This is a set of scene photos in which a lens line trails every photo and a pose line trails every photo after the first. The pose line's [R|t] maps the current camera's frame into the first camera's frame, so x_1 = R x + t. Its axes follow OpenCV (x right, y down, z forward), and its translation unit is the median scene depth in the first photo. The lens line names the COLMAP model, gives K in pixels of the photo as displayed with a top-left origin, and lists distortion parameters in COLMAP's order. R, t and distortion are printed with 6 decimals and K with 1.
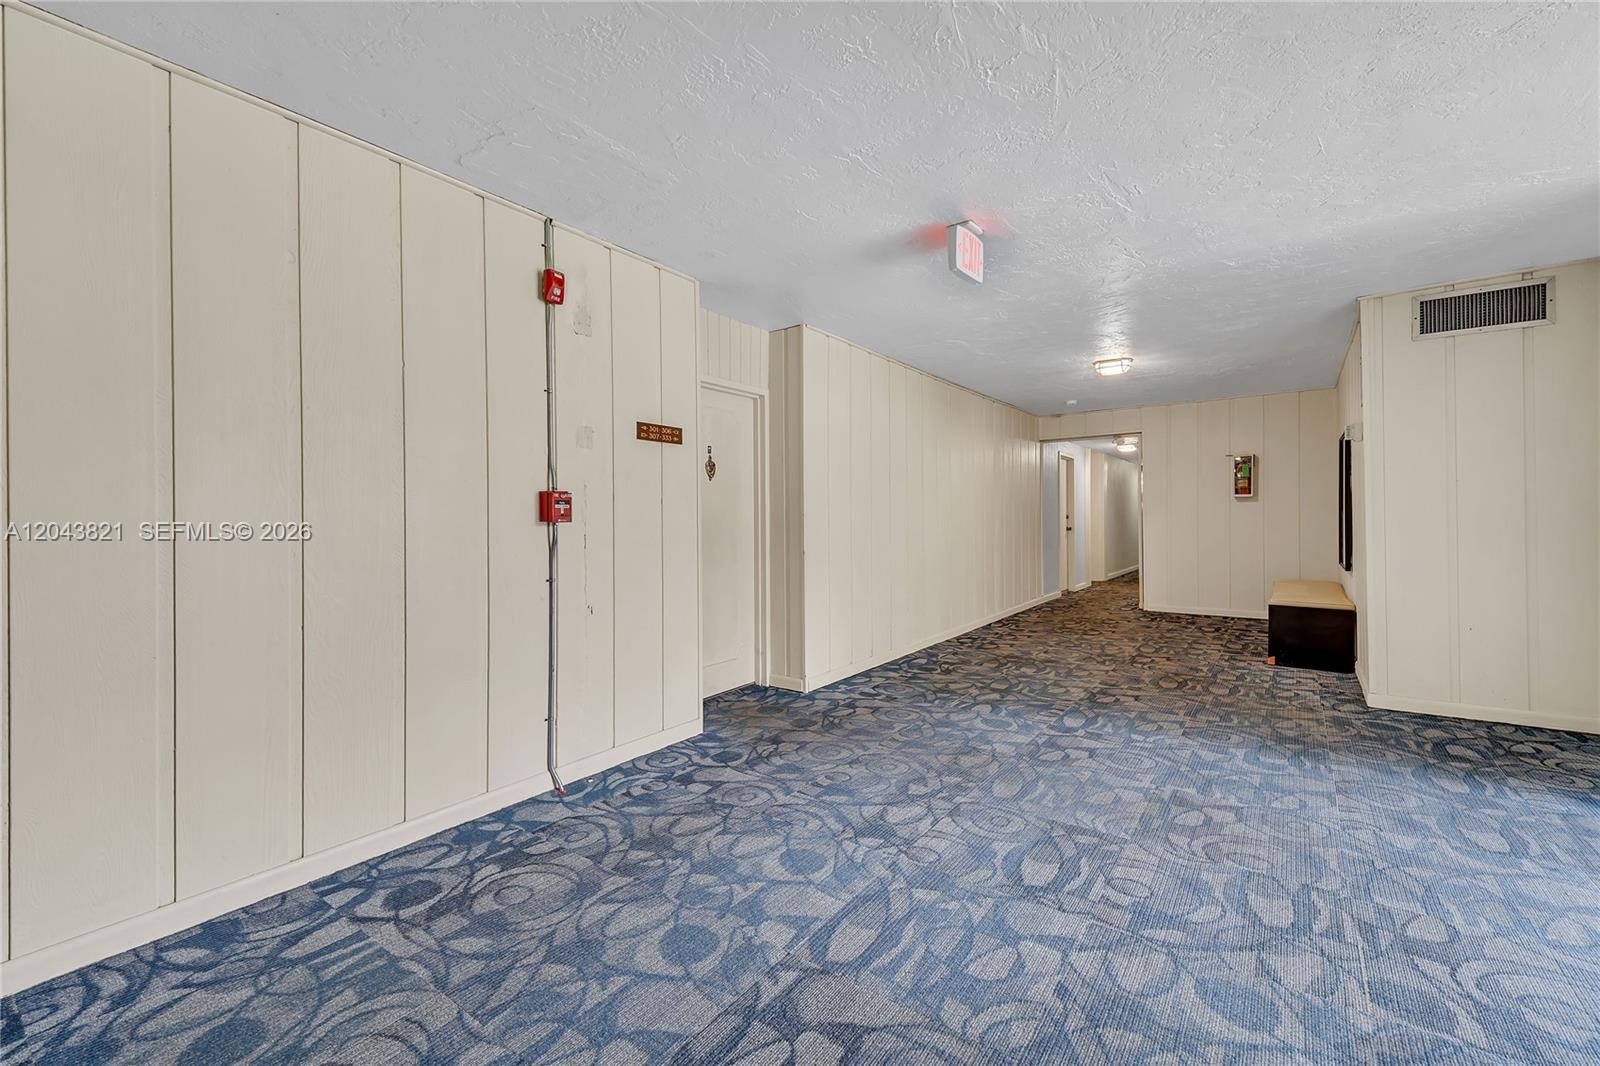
lens RADIAL K [[710.5, 0, 642.7], [0, 710.5, 527.1], [0, 0, 1]] dist [0.025151, 0.000502]
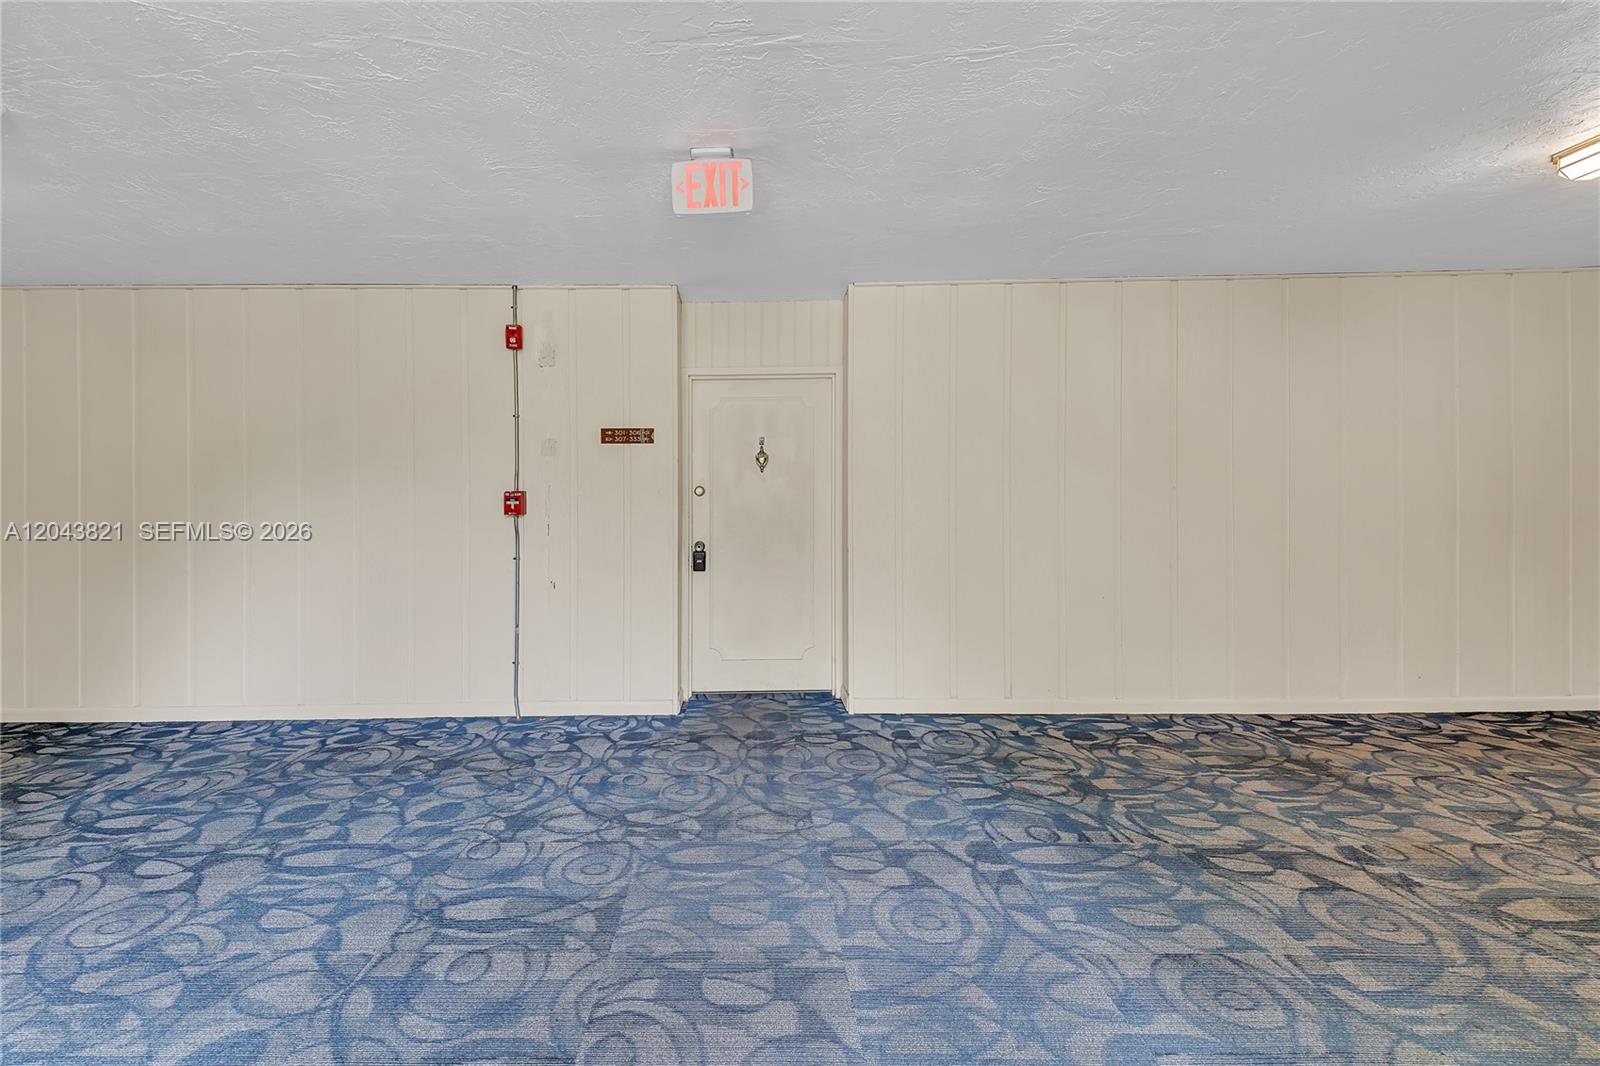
lens RADIAL K [[674.5, 0, 801.8], [0, 674.5, 504.3], [0, 0, 1]] dist [0.024737, -0.005751]
pose [[0.620240, -0.003035, -0.784406, 1.174347], [-0.008674, 0.999905, -0.010727, -0.015720], [0.784364, 0.013457, 0.620155, 0.625847]]
